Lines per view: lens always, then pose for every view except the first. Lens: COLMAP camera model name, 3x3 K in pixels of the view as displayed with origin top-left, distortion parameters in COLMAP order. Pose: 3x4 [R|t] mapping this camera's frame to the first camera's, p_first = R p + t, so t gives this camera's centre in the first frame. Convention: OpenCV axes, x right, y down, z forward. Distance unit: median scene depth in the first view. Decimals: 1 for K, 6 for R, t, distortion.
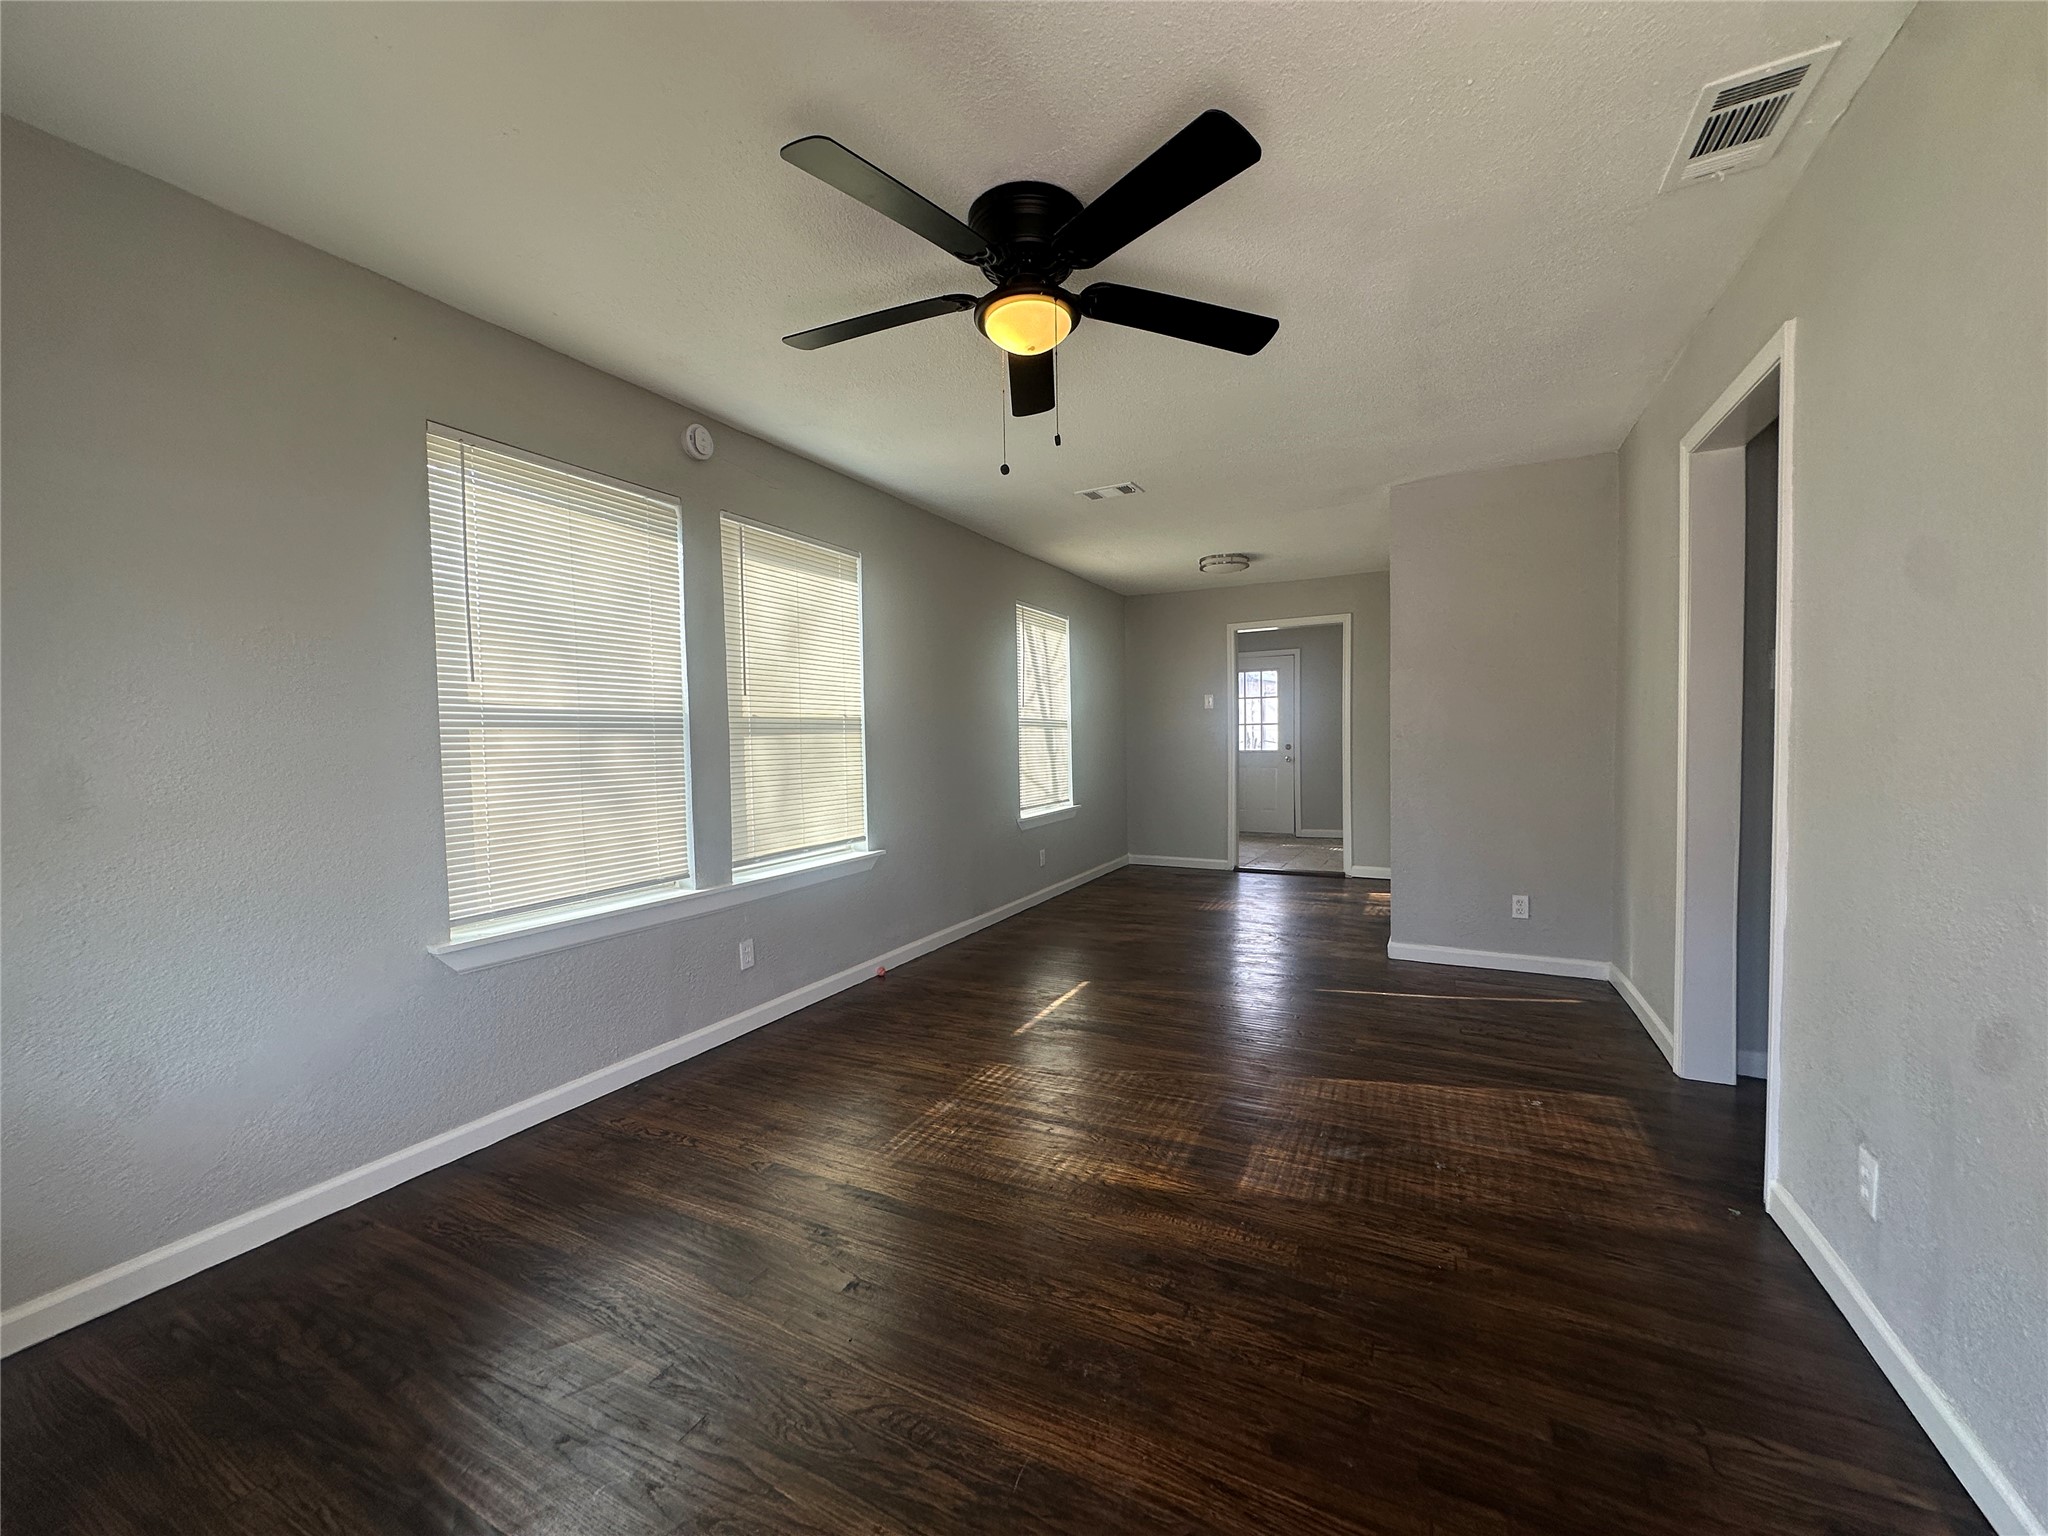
lens RADIAL K [[817.6, 0, 1018.0], [0, 817.6, 768.0], [0, 0, 1]] dist [-0.000647, -0.000038]
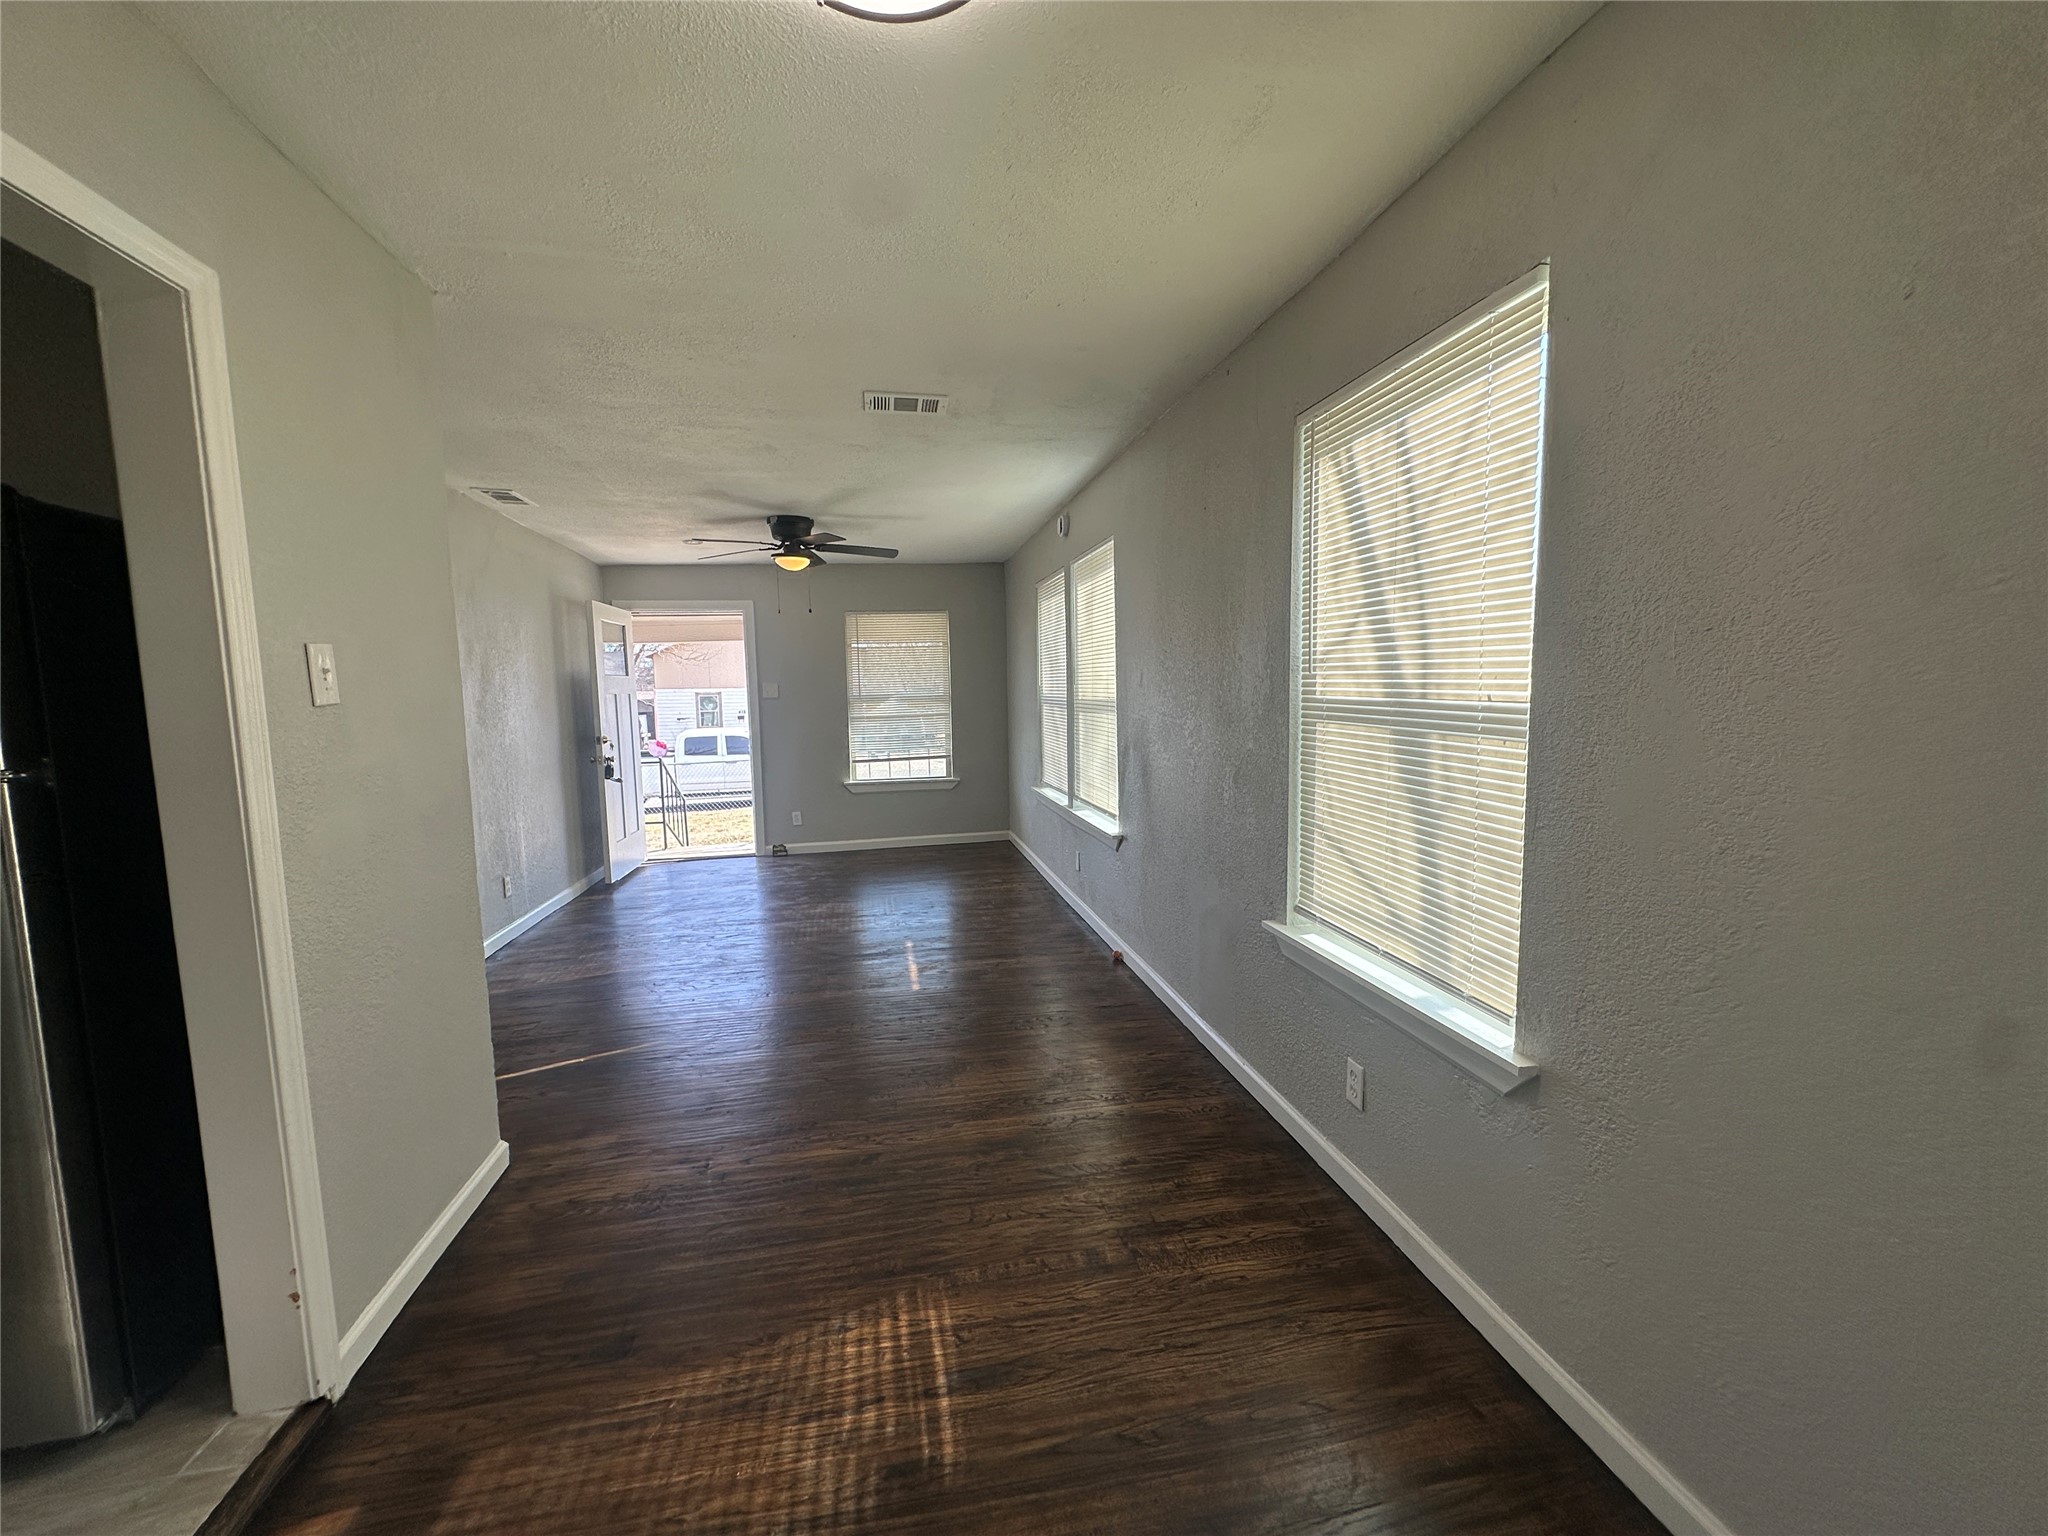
lens RADIAL K [[817.6, 0, 1018.0], [0, 817.6, 768.0], [0, 0, 1]] dist [-0.000647, -0.000038]
pose [[-0.798343, 0.070585, -0.598052, 0.353982], [-0.020638, 0.989317, 0.144313, -0.077181], [0.601850, 0.127554, -0.788357, 1.205542]]
